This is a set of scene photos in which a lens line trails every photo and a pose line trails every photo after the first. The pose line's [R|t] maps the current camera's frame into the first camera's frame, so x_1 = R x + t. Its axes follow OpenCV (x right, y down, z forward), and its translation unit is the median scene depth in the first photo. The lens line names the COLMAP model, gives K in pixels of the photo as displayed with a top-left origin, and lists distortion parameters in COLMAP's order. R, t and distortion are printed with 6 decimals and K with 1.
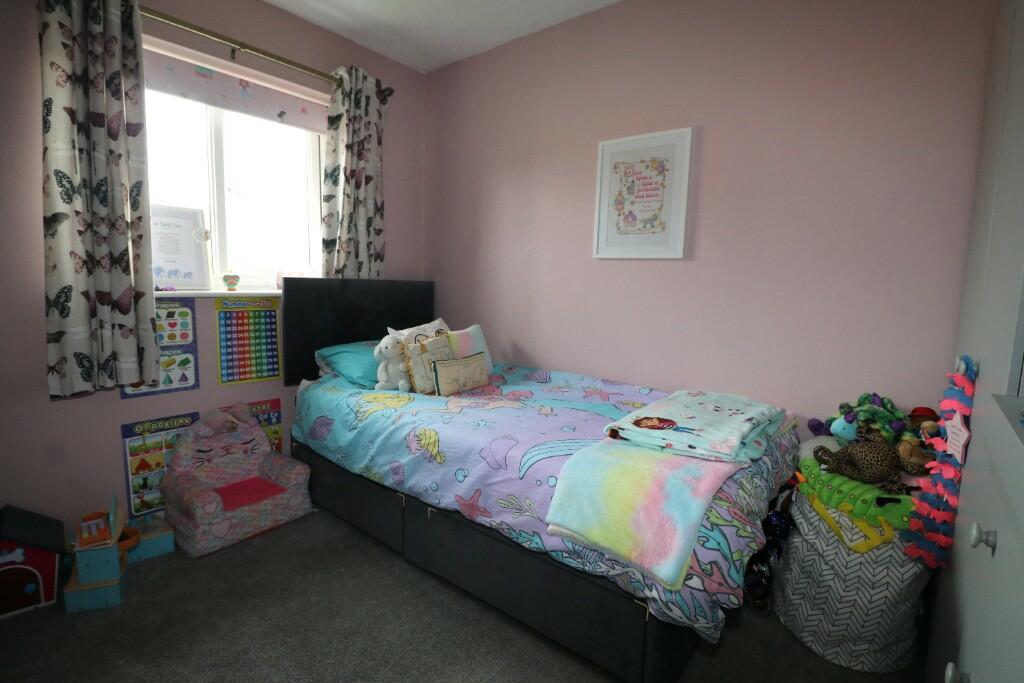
lens RADIAL K [[483.8, 0, 513.9], [0, 483.8, 339.1], [0, 0, 1]] dist [-0.001051, -0.012148]
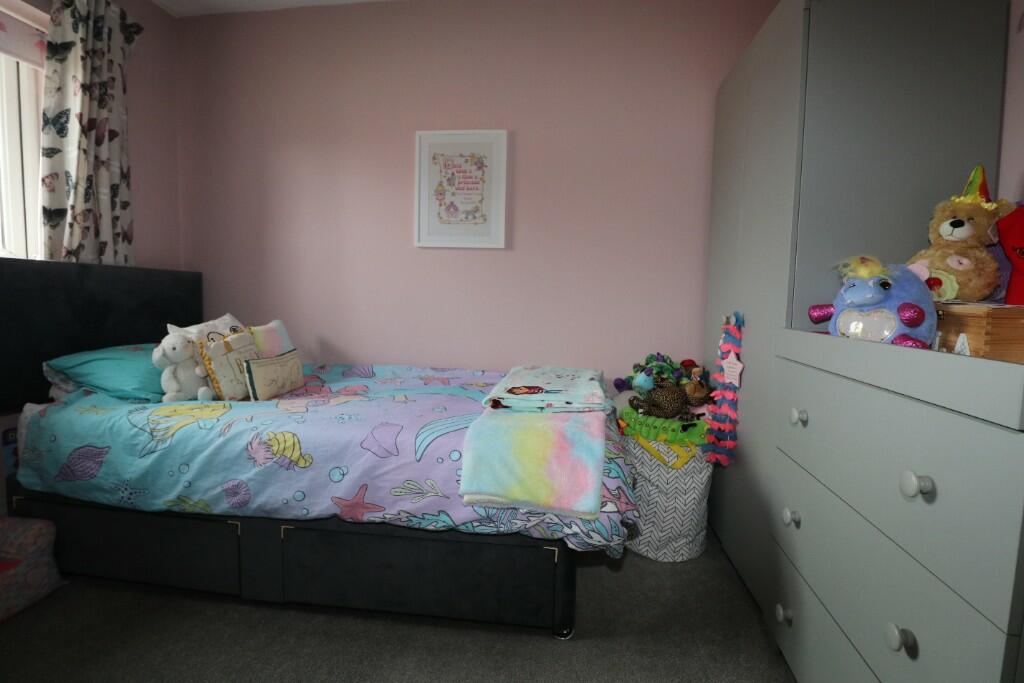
lens RADIAL K [[491.1, 0, 519.5], [0, 491.1, 334.6], [0, 0, 1]] dist [-0.001125, -0.011836]
pose [[0.858789, -0.050581, 0.509826, -0.214537], [0.063163, 0.997976, -0.007386, 0.042206], [-0.508421, 0.038545, 0.860246, 0.035124]]
